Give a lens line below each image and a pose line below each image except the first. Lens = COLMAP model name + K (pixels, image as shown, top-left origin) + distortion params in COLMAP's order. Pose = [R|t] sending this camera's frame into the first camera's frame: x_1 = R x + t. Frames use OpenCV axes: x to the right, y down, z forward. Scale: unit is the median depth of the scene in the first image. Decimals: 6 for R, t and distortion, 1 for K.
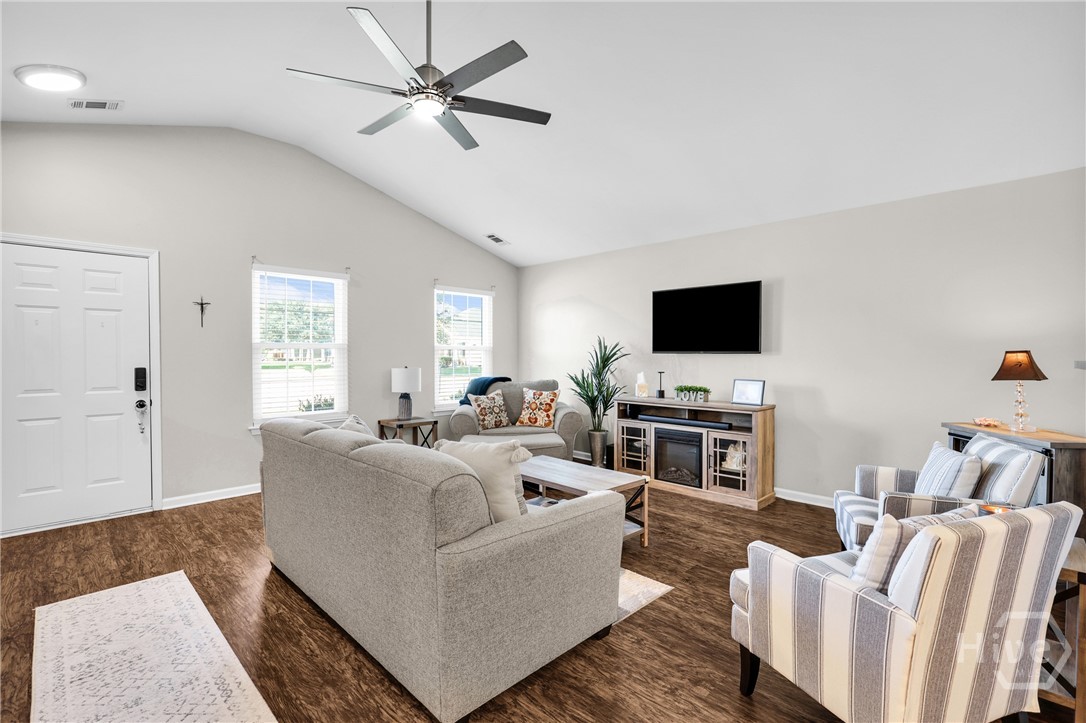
lens RADIAL K [[499.1, 0, 543.0], [0, 499.1, 361.5], [0, 0, 1]] dist [0.000277, -0.000124]
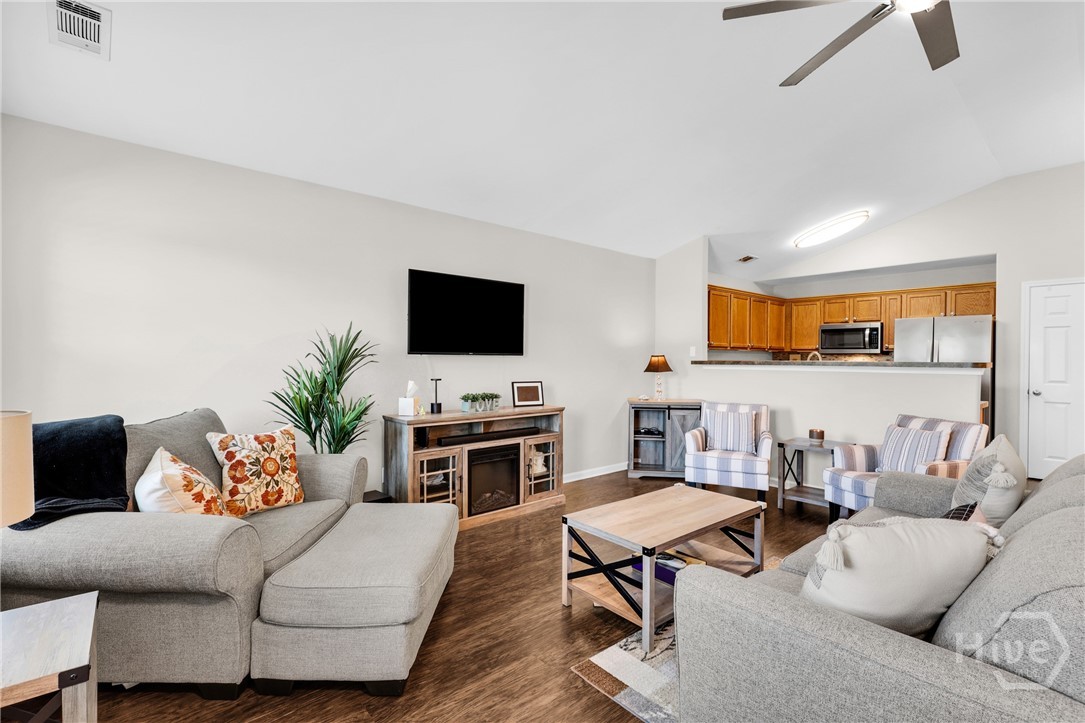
lens RADIAL K [[490.2, 0, 542.5], [0, 490.2, 361.5], [0, 0, 1]] dist [-0.001191, -0.000424]
pose [[0.075564, -0.011349, 0.997076, -0.534733], [0.005361, 0.999925, 0.010975, -0.013996], [-0.997127, 0.004516, 0.075619, 0.842312]]
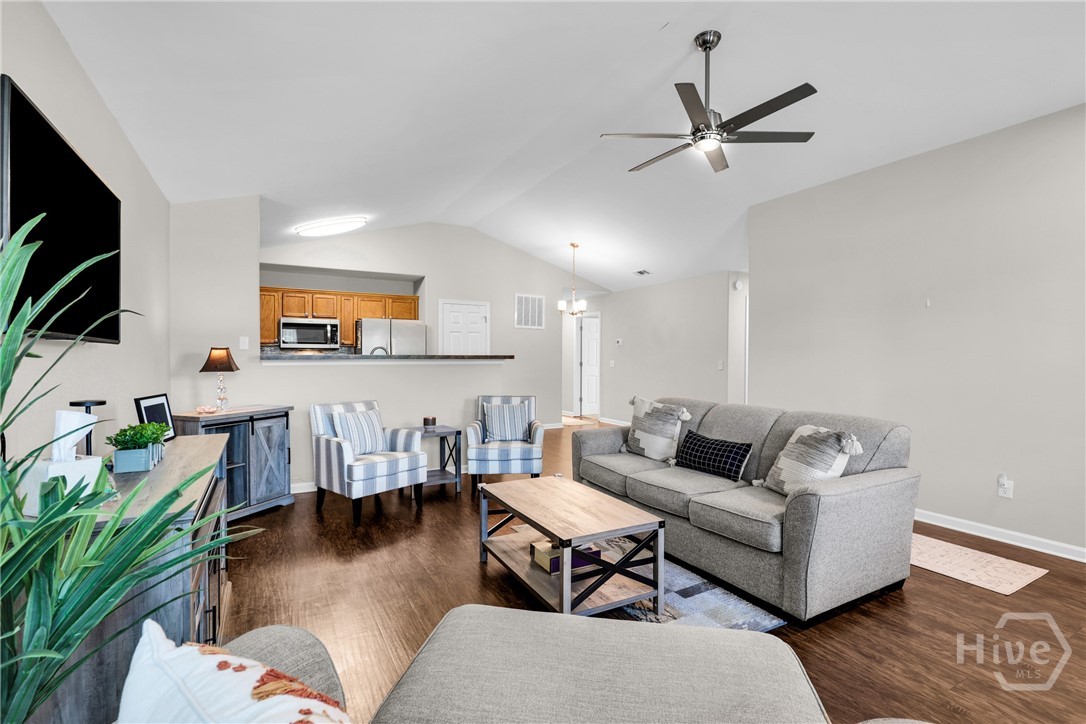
lens RADIAL K [[499.1, 0, 543.0], [0, 499.1, 362.0], [0, 0, 1]] dist [0.000277, -0.000124]
pose [[-0.961073, -0.008863, 0.276152, -0.103910], [-0.003012, 0.999762, 0.021607, -0.009777], [-0.276278, 0.019935, -0.960871, 1.300560]]
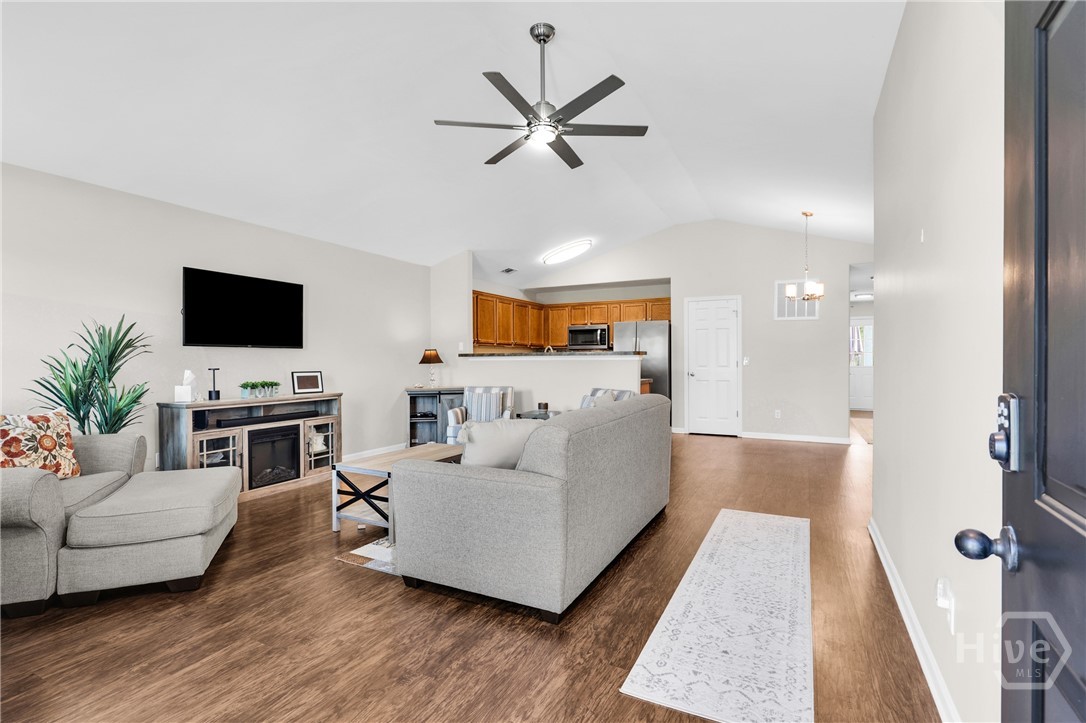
lens RADIAL K [[508.9, 0, 543.0], [0, 508.9, 361.5], [0, 0, 1]] dist [-0.000174, -0.000701]
pose [[-0.304973, -0.005726, 0.952344, -0.797464], [0.013713, 0.999852, 0.010403, 0.008430], [-0.952262, 0.016232, -0.304850, 0.792797]]
